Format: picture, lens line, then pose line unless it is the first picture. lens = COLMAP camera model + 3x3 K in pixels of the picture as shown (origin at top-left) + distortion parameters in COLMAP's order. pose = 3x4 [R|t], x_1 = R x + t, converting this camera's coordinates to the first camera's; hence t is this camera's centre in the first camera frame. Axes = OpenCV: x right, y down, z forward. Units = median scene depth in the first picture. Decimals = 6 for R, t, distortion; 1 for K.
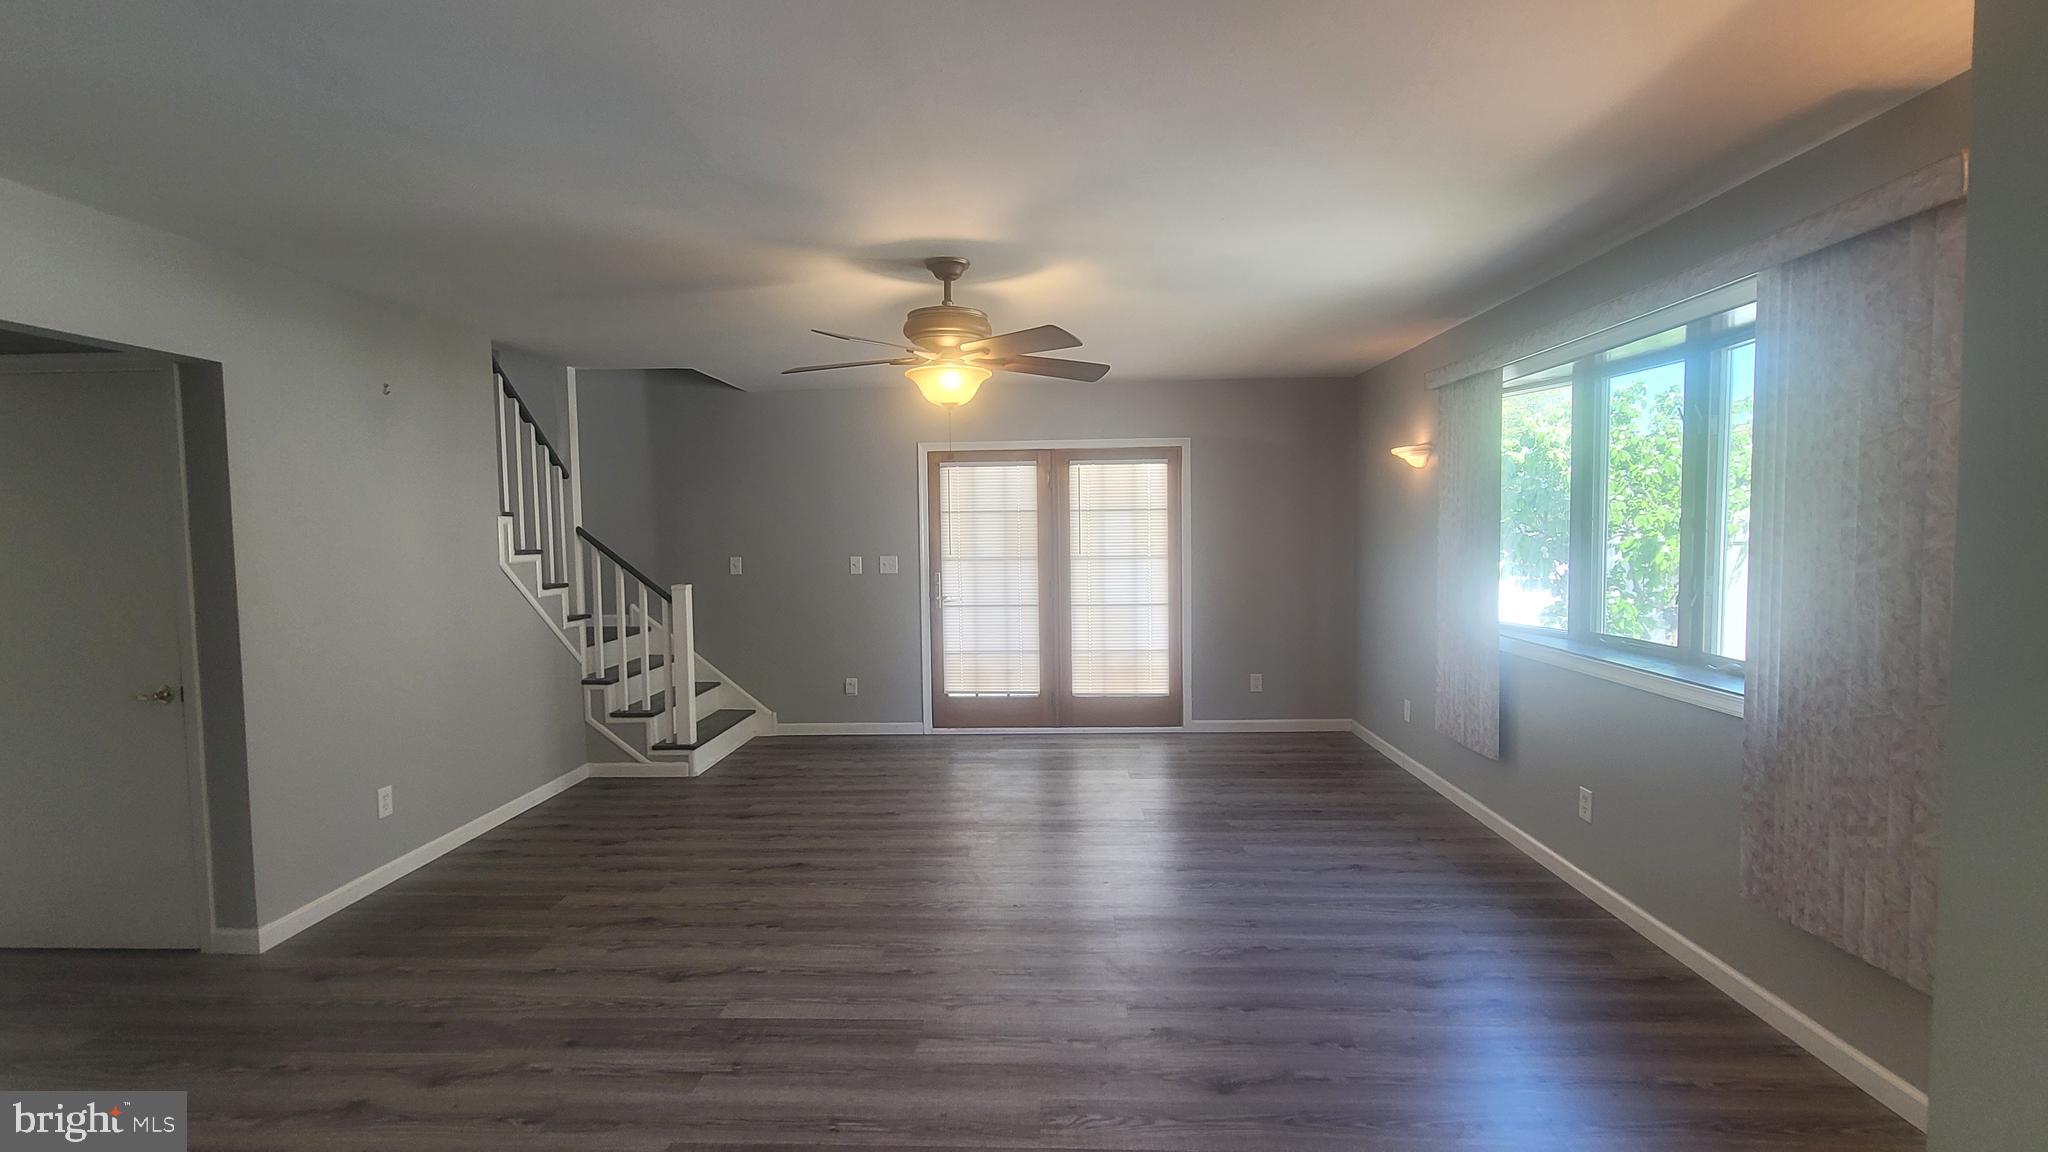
lens RADIAL K [[908.7, 0, 1022.5], [0, 908.7, 574.2], [0, 0, 1]] dist [0.001935, 0.000046]
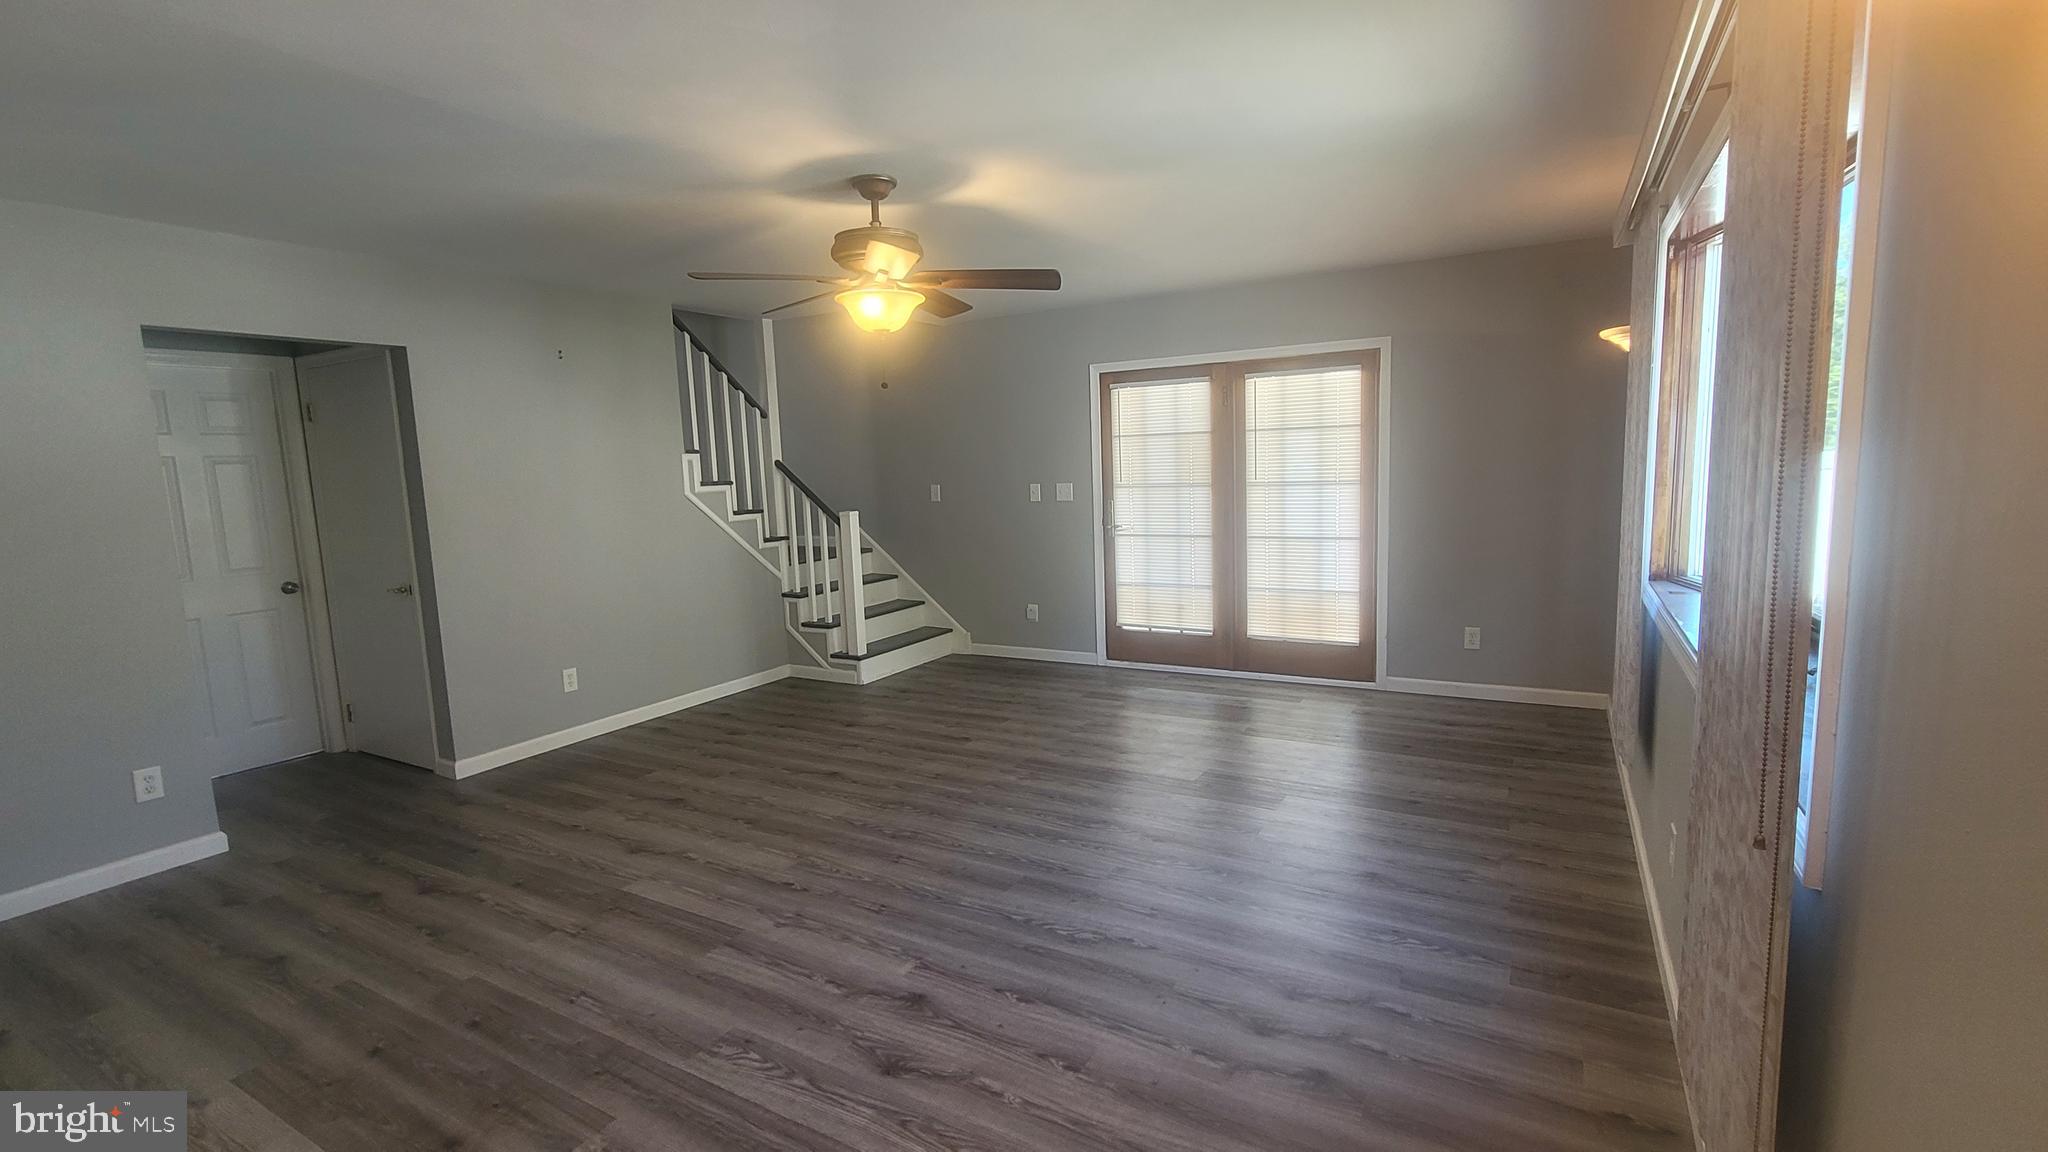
lens RADIAL K [[908.7, 0, 1022.5], [0, 908.7, 574.2], [0, 0, 1]] dist [0.001935, 0.000046]
pose [[0.884767, 0.040647, -0.464258, 0.324034], [-0.001001, 0.996353, 0.085325, -0.006813], [0.466033, -0.075028, 0.881580, 0.123125]]
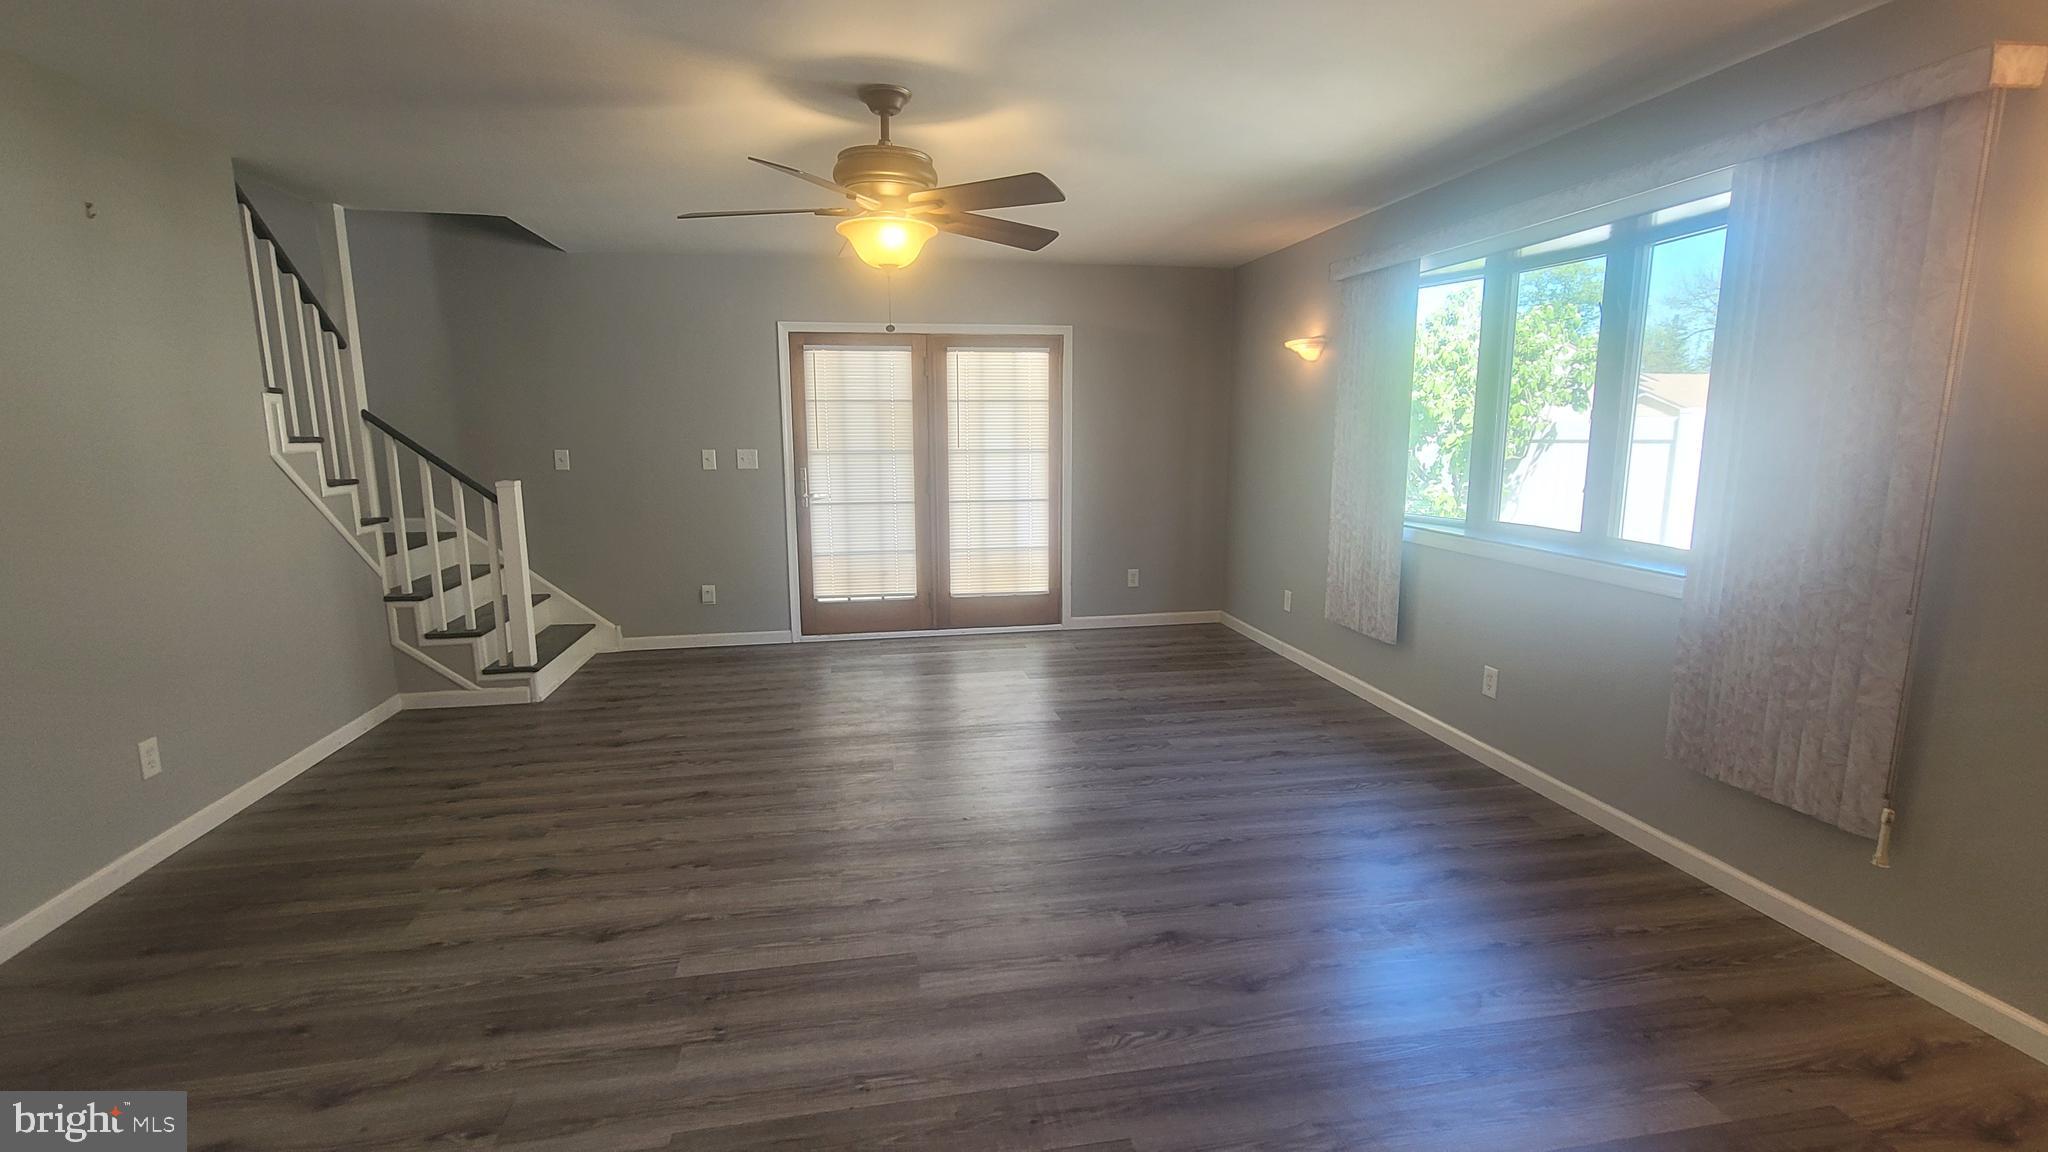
lens RADIAL K [[908.7, 0, 1022.5], [0, 908.7, 574.2], [0, 0, 1]] dist [0.001935, 0.000046]
pose [[0.975205, -0.025691, 0.219807, -0.096818], [0.001509, 0.993988, 0.109483, 0.006046], [-0.221299, -0.106437, 0.969380, 0.064974]]
